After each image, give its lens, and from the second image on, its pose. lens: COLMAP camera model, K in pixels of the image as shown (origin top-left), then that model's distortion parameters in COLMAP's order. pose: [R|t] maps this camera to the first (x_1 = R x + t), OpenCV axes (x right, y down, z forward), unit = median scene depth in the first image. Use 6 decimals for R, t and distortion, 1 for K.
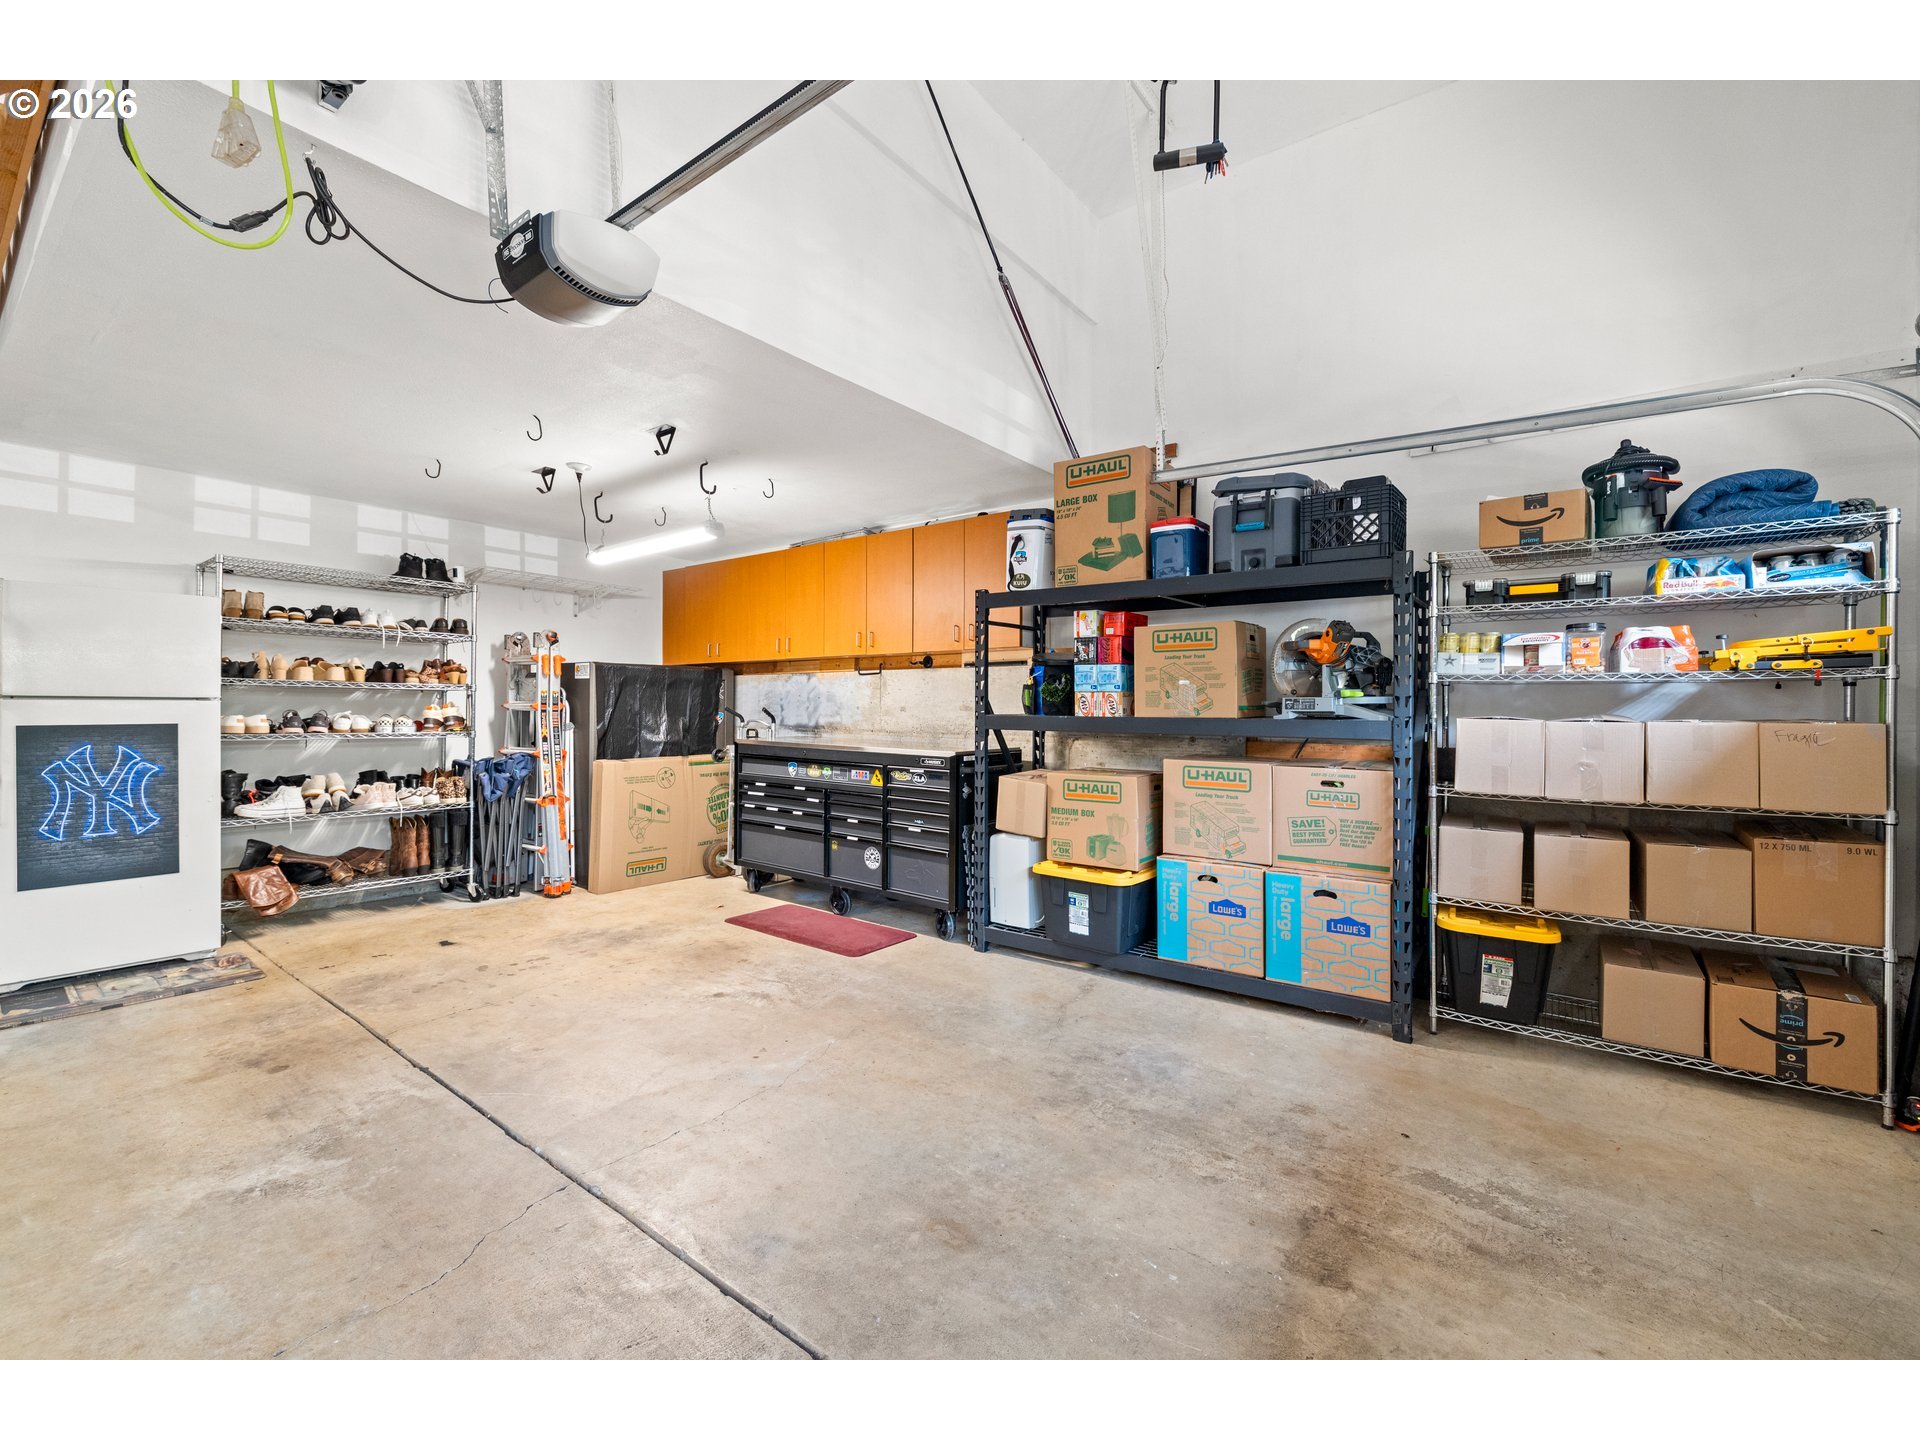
lens RADIAL K [[802.5, 0, 957.3], [0, 802.5, 710.8], [0, 0, 1]] dist [0.001243, -0.000131]
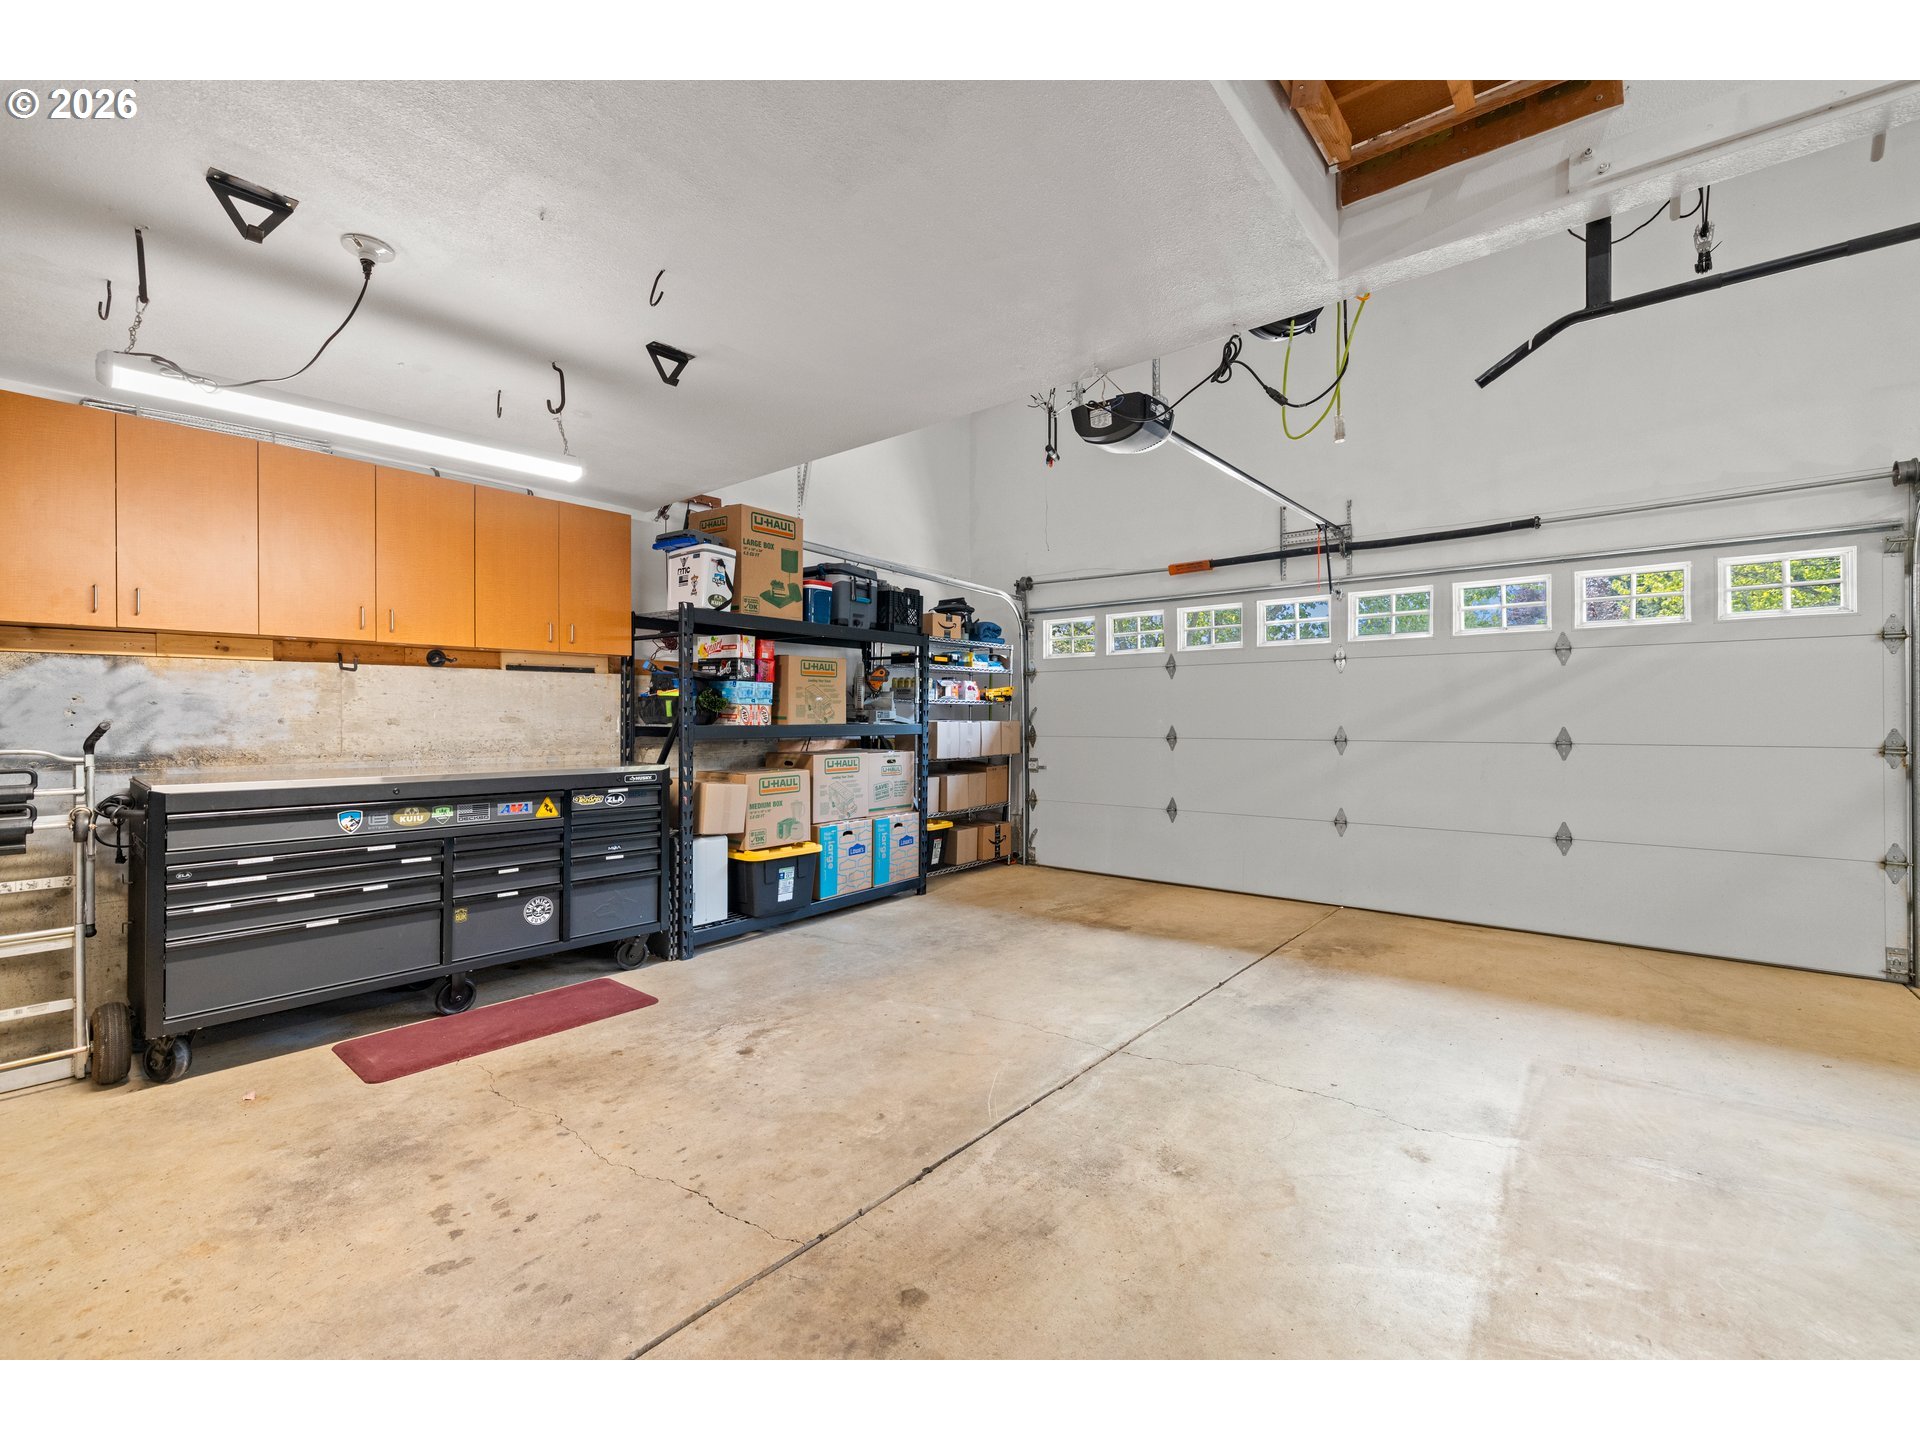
lens RADIAL K [[802.5, 0, 955.6], [0, 802.5, 716.7], [0, 0, 1]] dist [0.001243, -0.000131]
pose [[0.050766, -0.007033, 0.998686, -1.071779], [0.004901, 0.999965, 0.006793, -0.012762], [-0.998699, 0.004550, 0.050799, 0.677043]]
